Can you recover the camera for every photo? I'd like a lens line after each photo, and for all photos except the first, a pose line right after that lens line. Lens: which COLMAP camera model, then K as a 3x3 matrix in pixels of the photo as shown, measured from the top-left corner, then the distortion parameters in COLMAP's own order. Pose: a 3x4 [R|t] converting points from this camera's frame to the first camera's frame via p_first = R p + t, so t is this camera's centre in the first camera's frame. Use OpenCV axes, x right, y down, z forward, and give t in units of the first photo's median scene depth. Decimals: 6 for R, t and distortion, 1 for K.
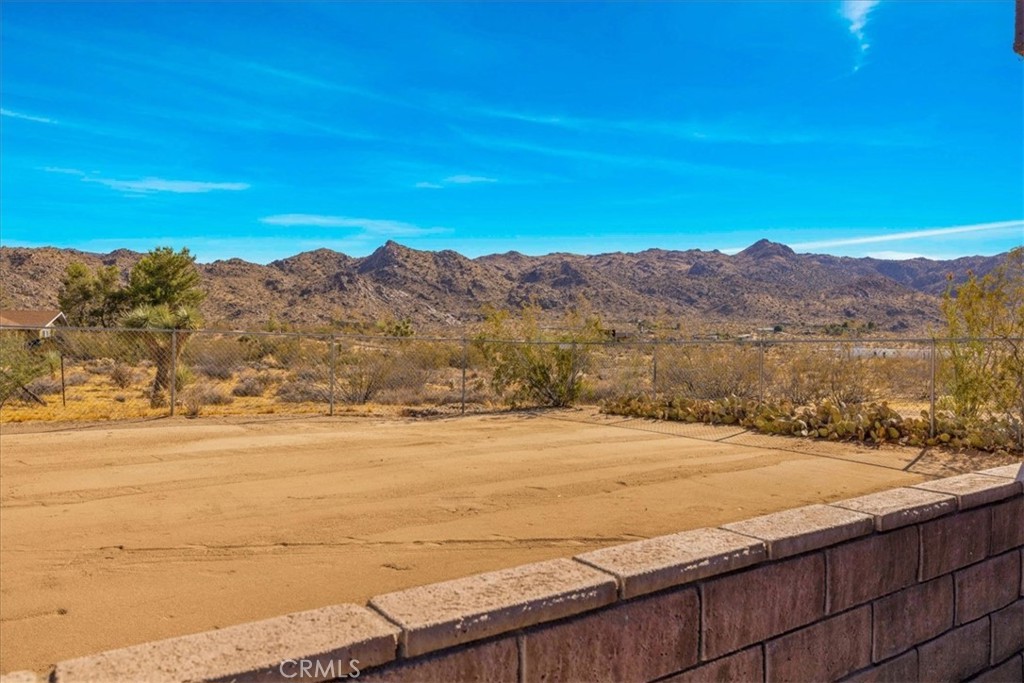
lens RADIAL K [[721.7, 0, 514.8], [0, 721.7, 336.7], [0, 0, 1]] dist [0.003861, 0.003979]
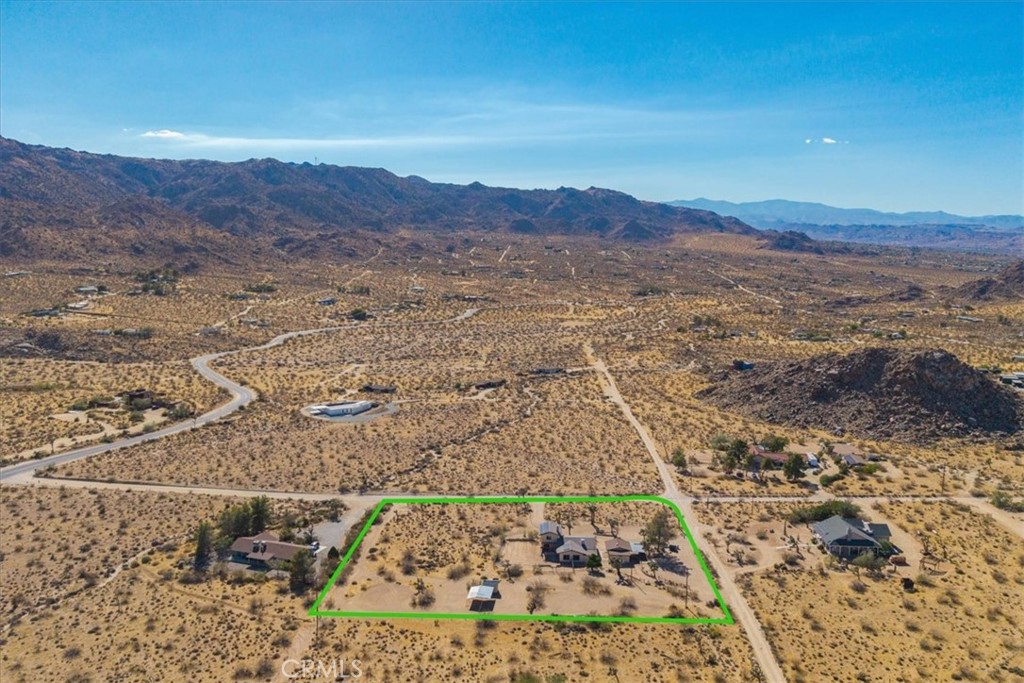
lens RADIAL K [[881.5, 0, 510.3], [0, 881.5, 339.9], [0, 0, 1]] dist [-0.002603, 0.004993]
pose [[0.597536, -0.112334, 0.793934, -0.194631], [-0.012797, 0.988676, 0.149520, -0.093946], [-0.801740, -0.099503, 0.589332, -0.121978]]
